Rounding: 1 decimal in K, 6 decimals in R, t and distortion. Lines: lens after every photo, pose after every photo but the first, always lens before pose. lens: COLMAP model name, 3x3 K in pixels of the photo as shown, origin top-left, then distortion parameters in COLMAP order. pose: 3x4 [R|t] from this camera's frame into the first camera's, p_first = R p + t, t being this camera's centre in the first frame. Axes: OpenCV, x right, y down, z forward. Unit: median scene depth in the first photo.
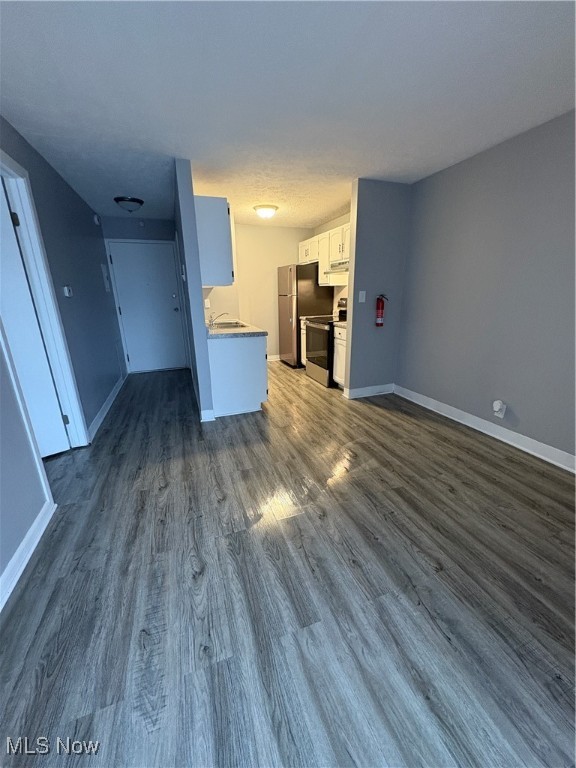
lens RADIAL K [[305.4, 0, 288.2], [0, 305.4, 379.3], [0, 0, 1]] dist [-0.001269, 0.000597]
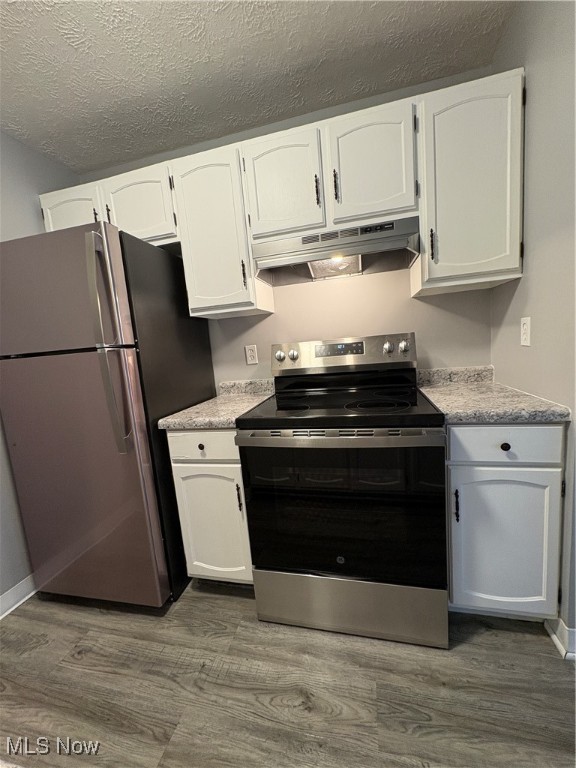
lens RADIAL K [[305.4, 0, 292.3], [0, 305.4, 381.6], [0, 0, 1]] dist [-0.001269, 0.000597]
pose [[0.552874, -0.131272, 0.822860, -0.121179], [0.302037, 0.951927, -0.051074, -0.196531], [-0.776598, 0.276771, 0.565944, 0.777338]]
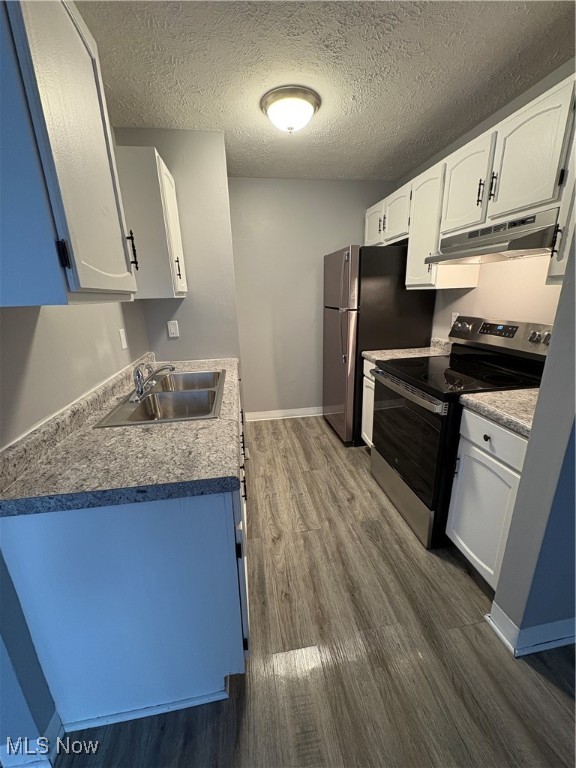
lens RADIAL K [[305.4, 0, 286.3], [0, 305.4, 381.9], [0, 0, 1]] dist [-0.001269, 0.000597]
pose [[0.981355, 0.044862, -0.186896, 0.011810], [-0.044209, 0.998993, 0.007664, -0.160570], [0.187052, 0.000741, 0.982350, 0.506449]]
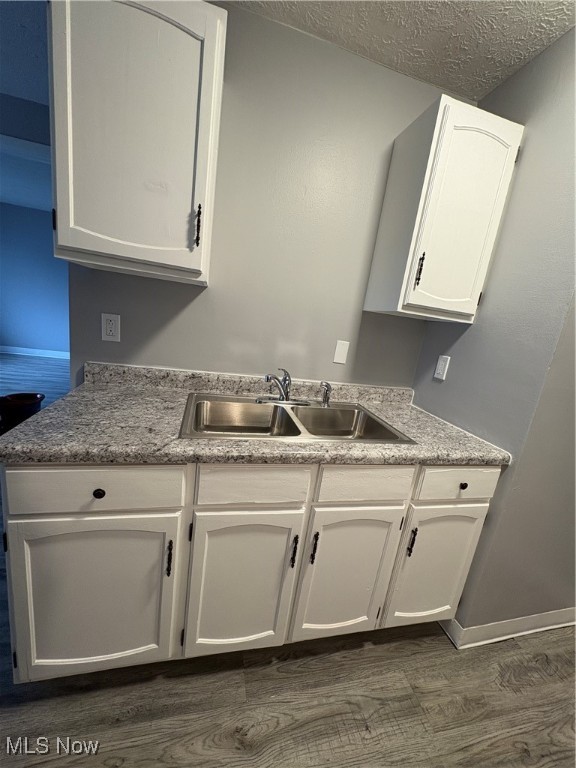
lens RADIAL K [[305.4, 0, 294.5], [0, 305.4, 388.1], [0, 0, 1]] dist [-0.001269, 0.000597]
pose [[-0.106704, 0.220816, -0.969461, 0.086852], [-0.405653, 0.880522, 0.245207, -0.238327], [0.907777, 0.419430, -0.004381, 0.856786]]
